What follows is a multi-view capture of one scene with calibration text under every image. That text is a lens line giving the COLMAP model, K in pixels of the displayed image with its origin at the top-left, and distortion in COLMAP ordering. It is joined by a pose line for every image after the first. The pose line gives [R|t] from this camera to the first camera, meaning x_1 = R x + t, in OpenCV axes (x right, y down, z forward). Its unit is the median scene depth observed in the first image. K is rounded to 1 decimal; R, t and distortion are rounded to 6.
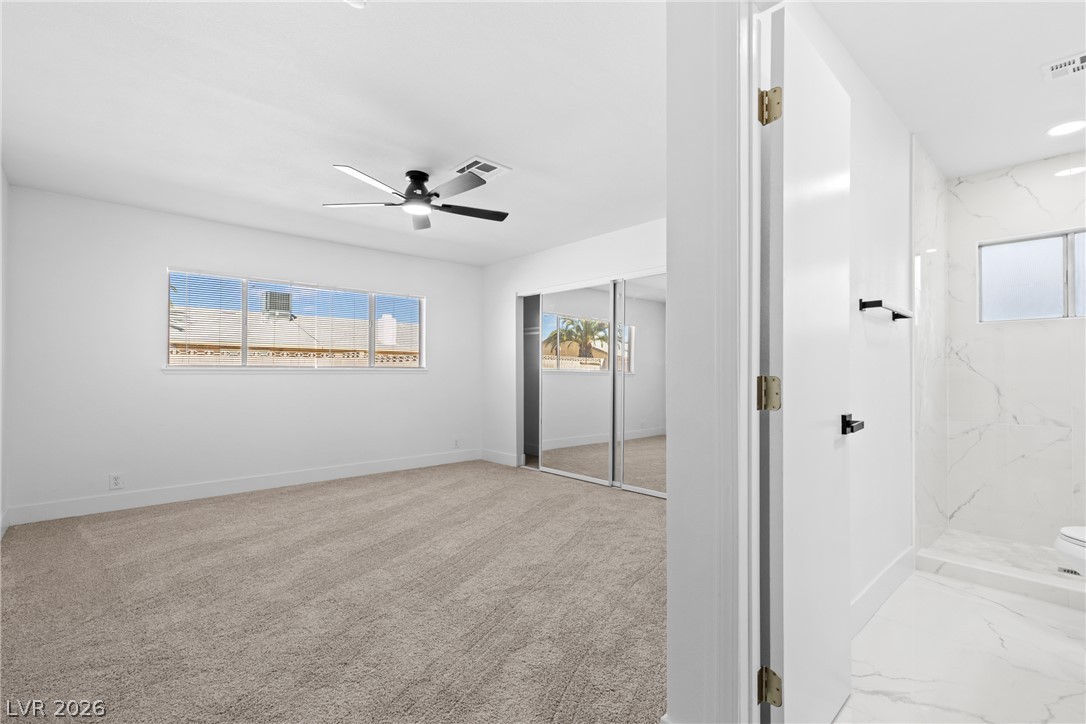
lens RADIAL K [[497.2, 0, 548.5], [0, 497.2, 370.0], [0, 0, 1]] dist [0.008690, -0.001751]
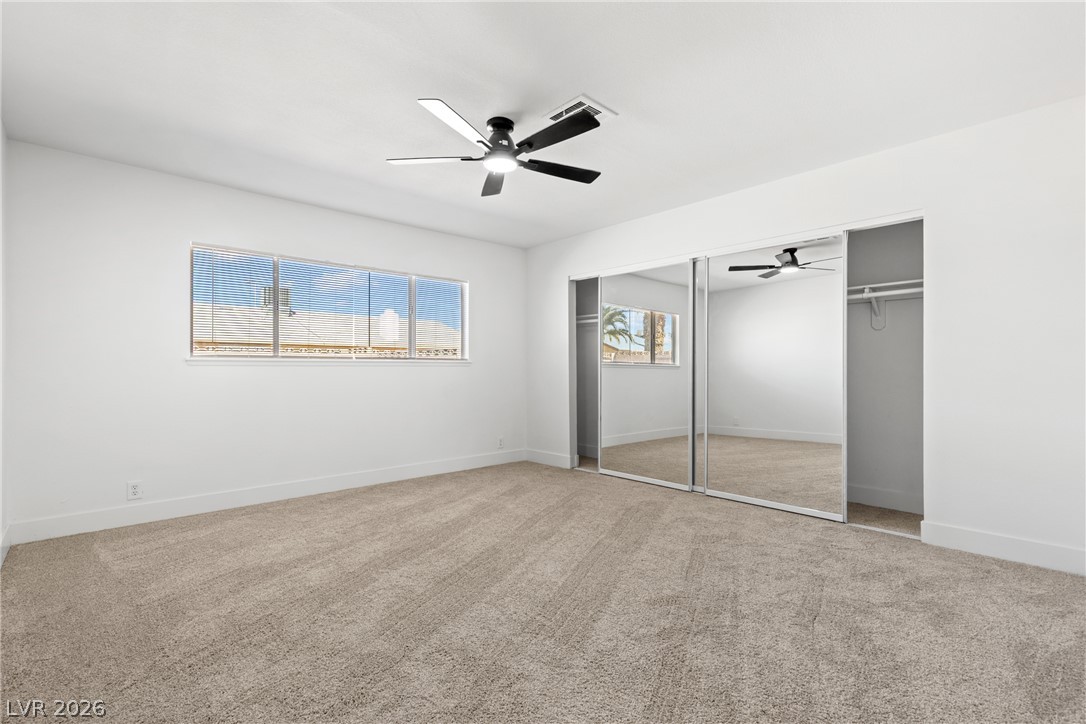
lens RADIAL K [[497.2, 0, 543.6], [0, 497.2, 369.6], [0, 0, 1]] dist [0.008690, -0.001751]
pose [[0.999971, -0.003423, 0.006857, -0.192183], [0.003391, 0.999983, 0.004781, 0.016346], [-0.006873, -0.004757, 0.999965, 0.159018]]
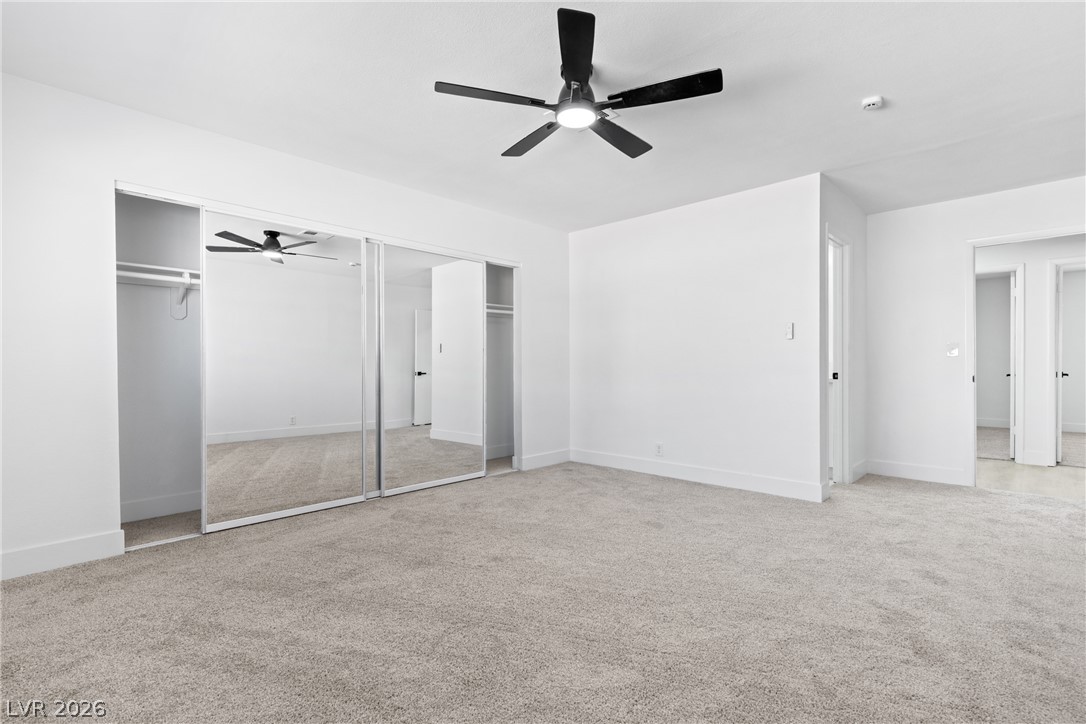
lens RADIAL K [[512.1, 0, 550.4], [0, 512.1, 362.0], [0, 0, 1]] dist [0.039714, 0.000534]
pose [[-0.072731, -0.002292, 0.997349, -0.958655], [-0.008855, 0.999959, 0.001653, 0.015820], [-0.997312, -0.008711, -0.072749, 1.039264]]
